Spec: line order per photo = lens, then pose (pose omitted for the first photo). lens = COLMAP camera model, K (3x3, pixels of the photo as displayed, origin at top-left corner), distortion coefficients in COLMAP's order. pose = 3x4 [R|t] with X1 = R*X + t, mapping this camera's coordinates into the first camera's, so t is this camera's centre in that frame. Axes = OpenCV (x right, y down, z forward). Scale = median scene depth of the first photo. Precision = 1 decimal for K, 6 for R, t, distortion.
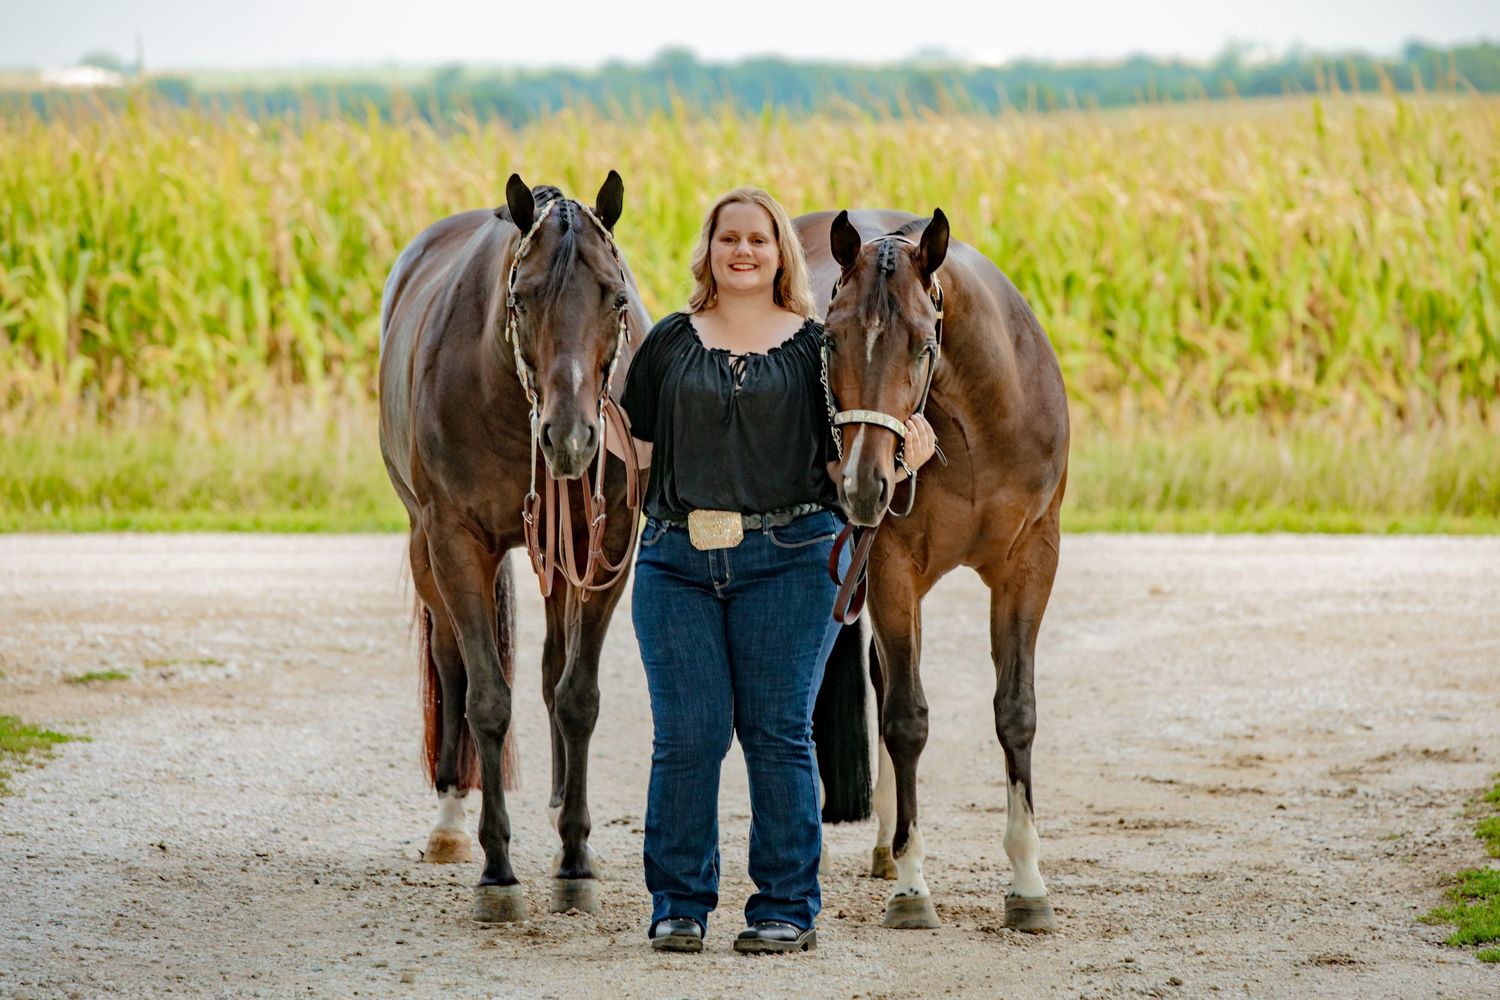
lens RADIAL K [[6729.5, 0, 750.0], [0, 6729.5, 500.0], [0, 0, 1]] dist [0.838788, 12.067585]
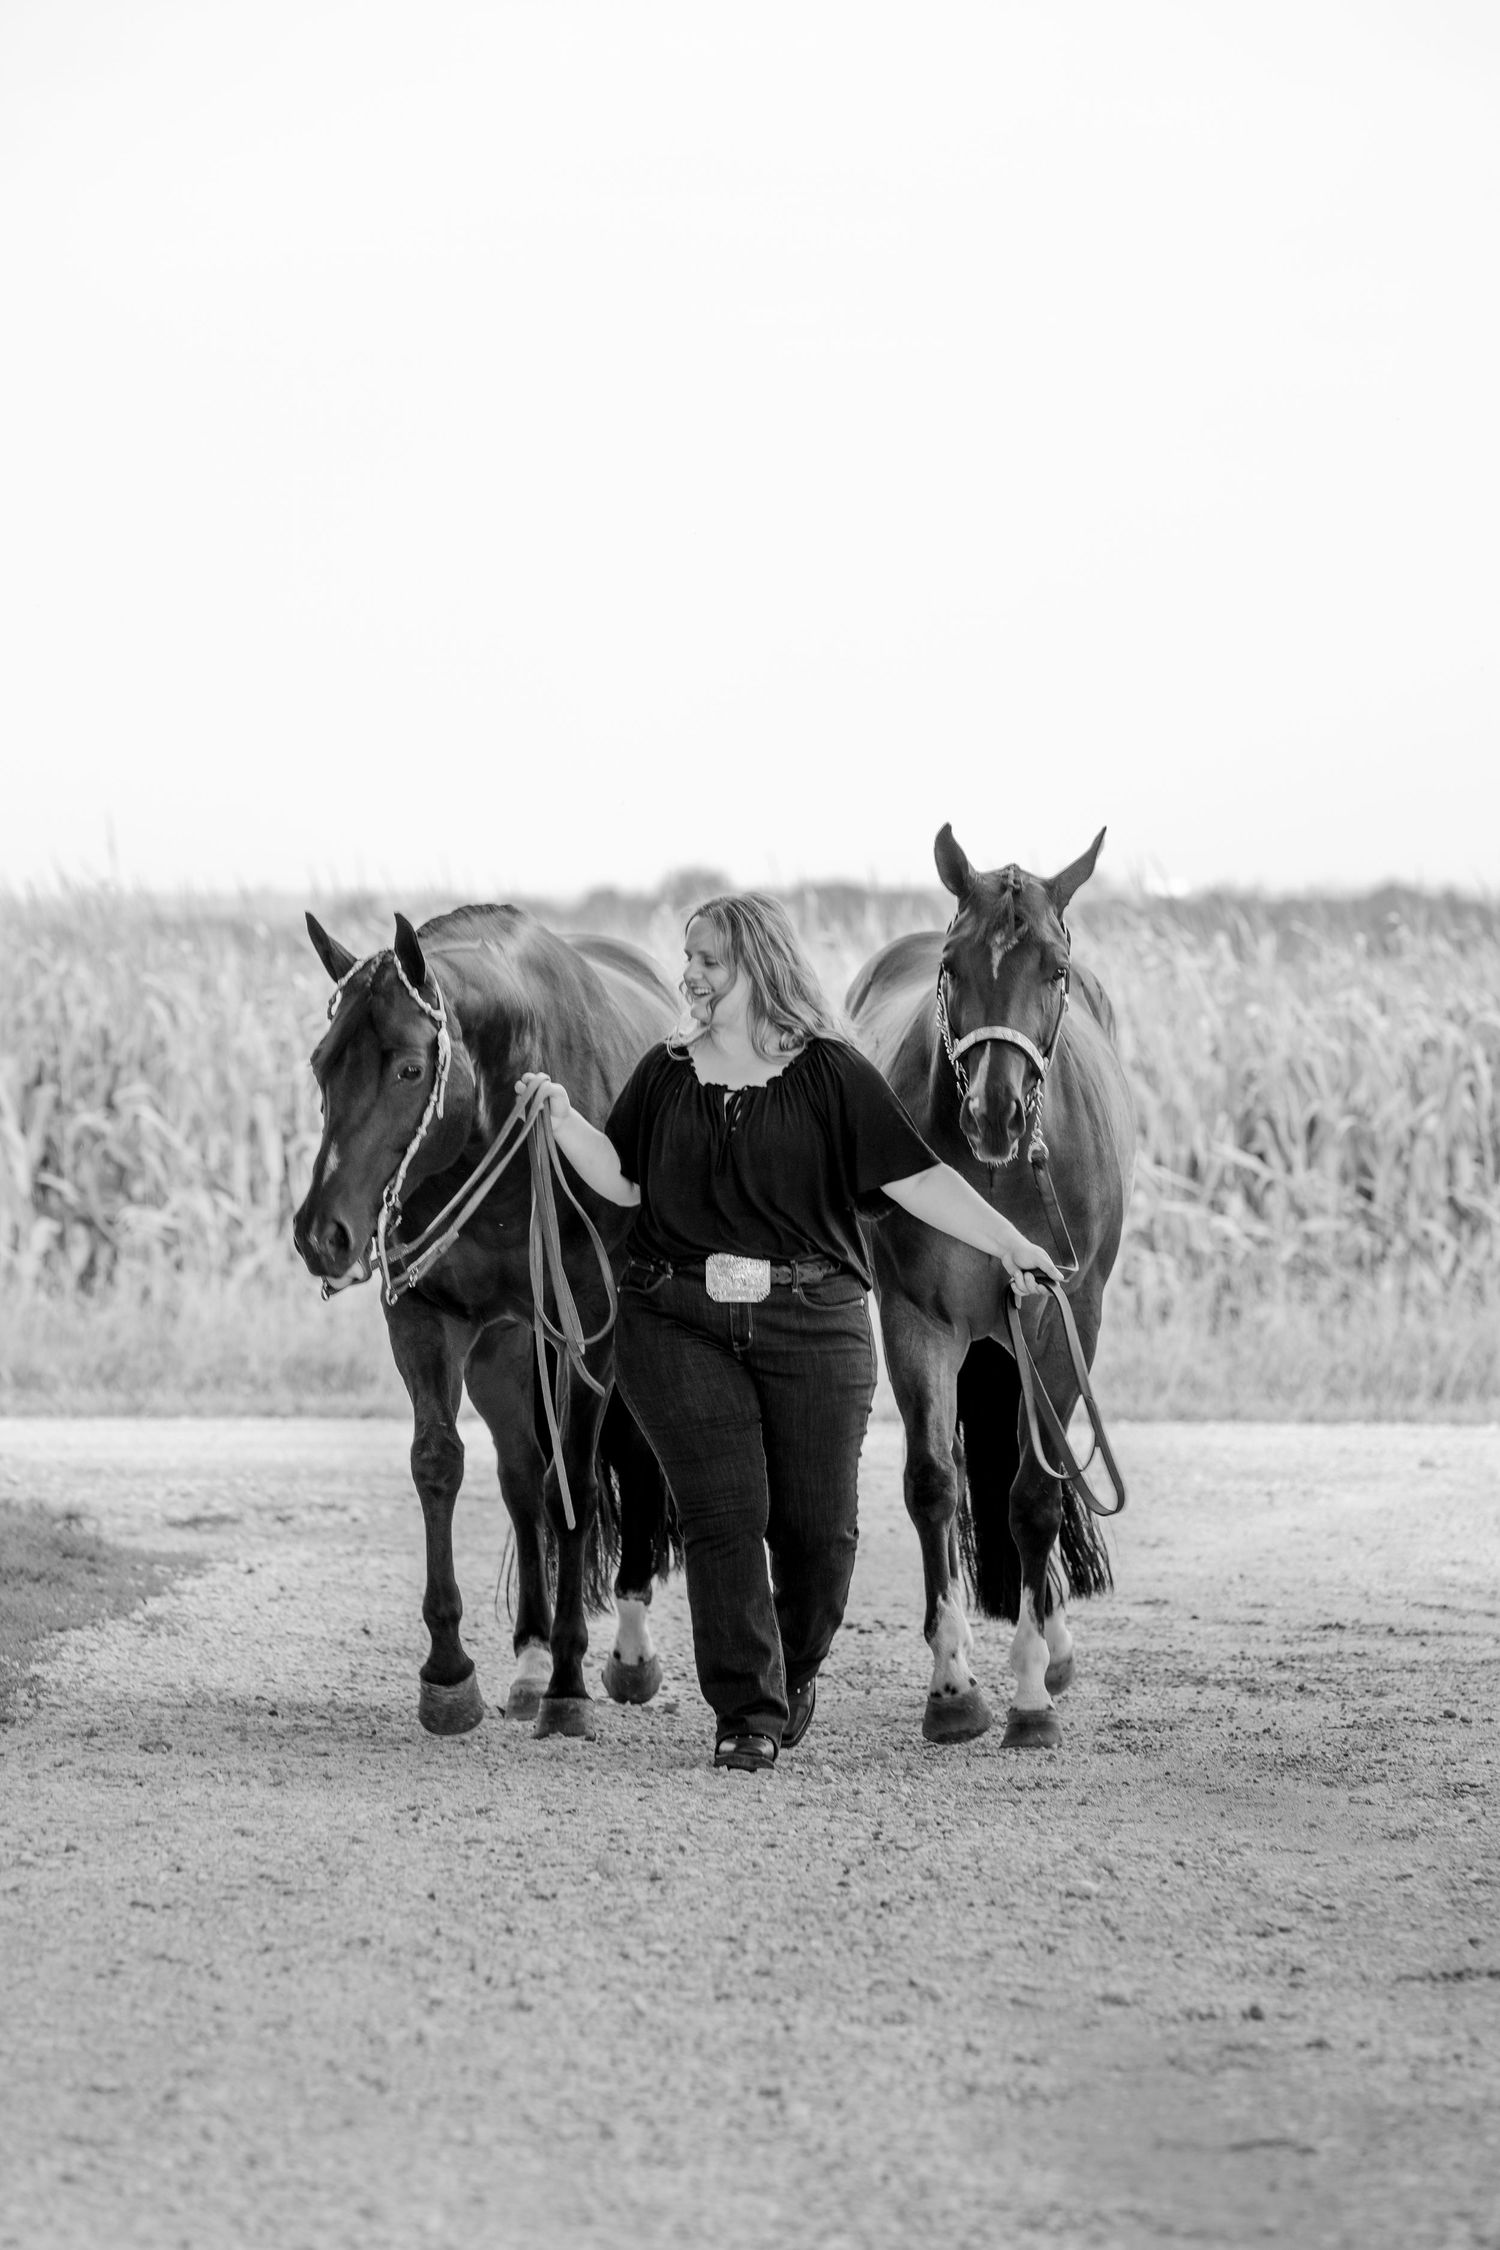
lens RADIAL K [[10738.2, 0, 750.0], [0, 10738.2, 1125.0], [0, 0, 1]] dist [0.468971, 3.212172]
pose [[0.999991, 0.003574, -0.002147, -0.015772], [-0.003666, 0.999003, -0.044493, 0.024316], [0.001986, 0.044501, 0.999007, -0.250153]]
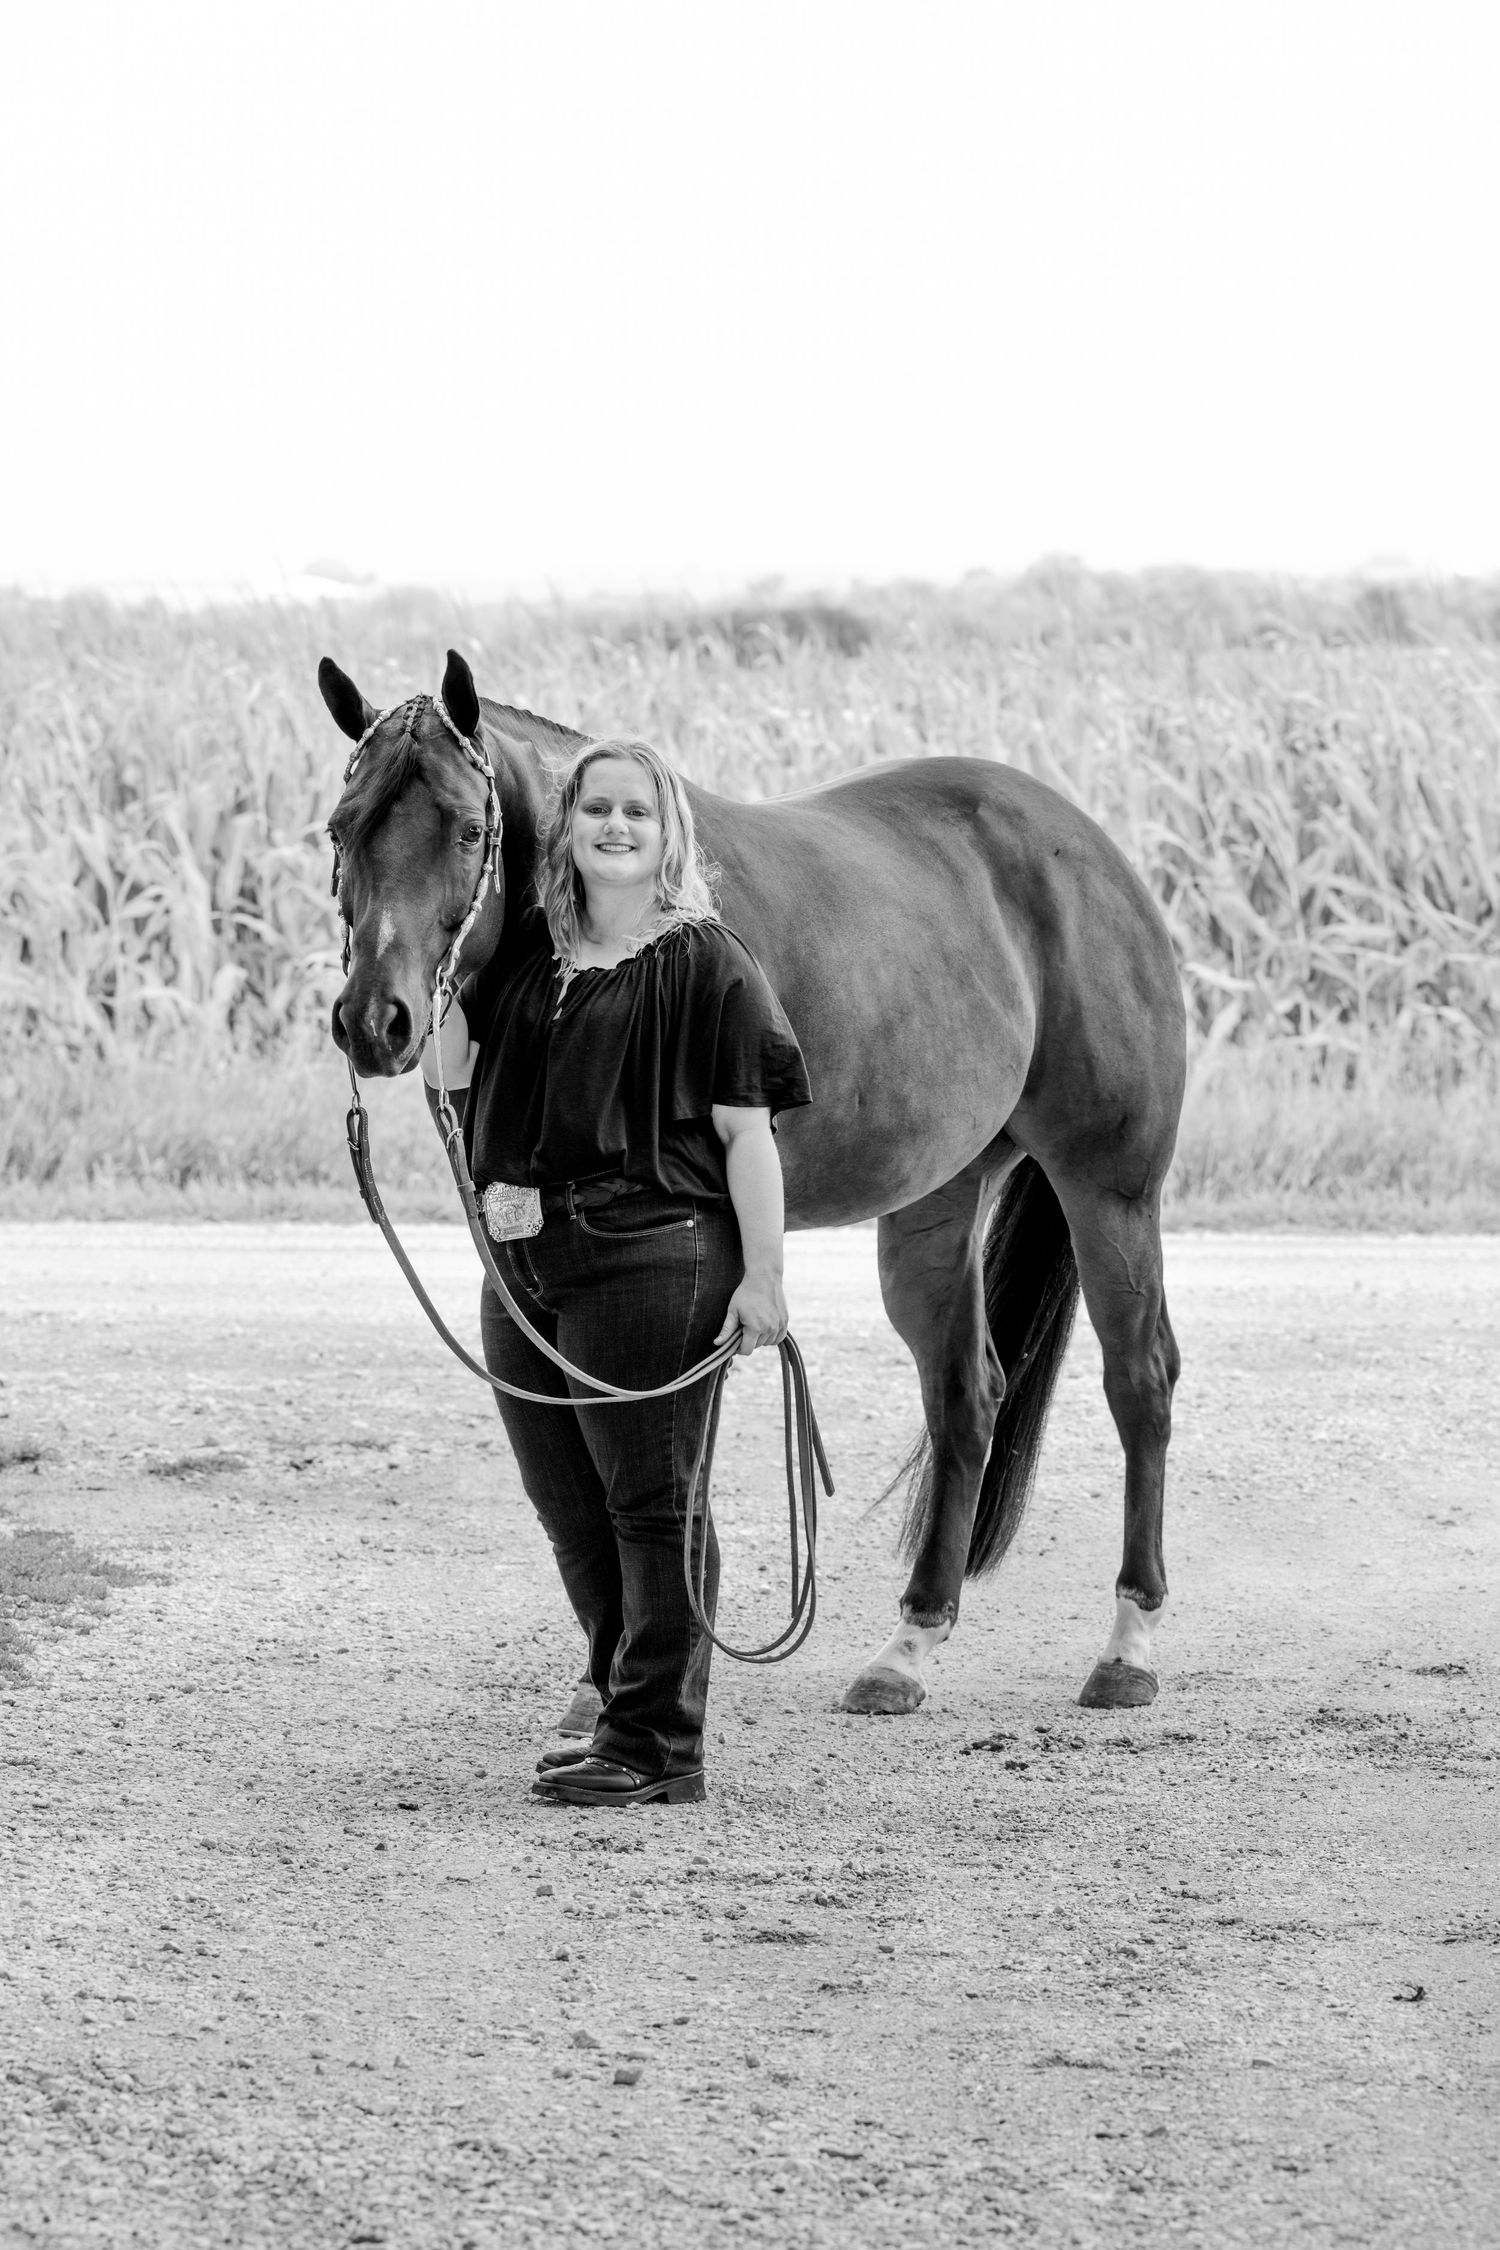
lens RADIAL K [[8508.8, 0, 750.0], [0, 8508.8, 1125.0], [0, 0, 1]] dist [0.055305, -1.297766]
pose [[0.998894, 0.008059, -0.046327, -0.002809], [-0.008041, 0.999967, 0.000591, -0.005334], [0.046330, -0.000218, 0.998926, 0.115906]]
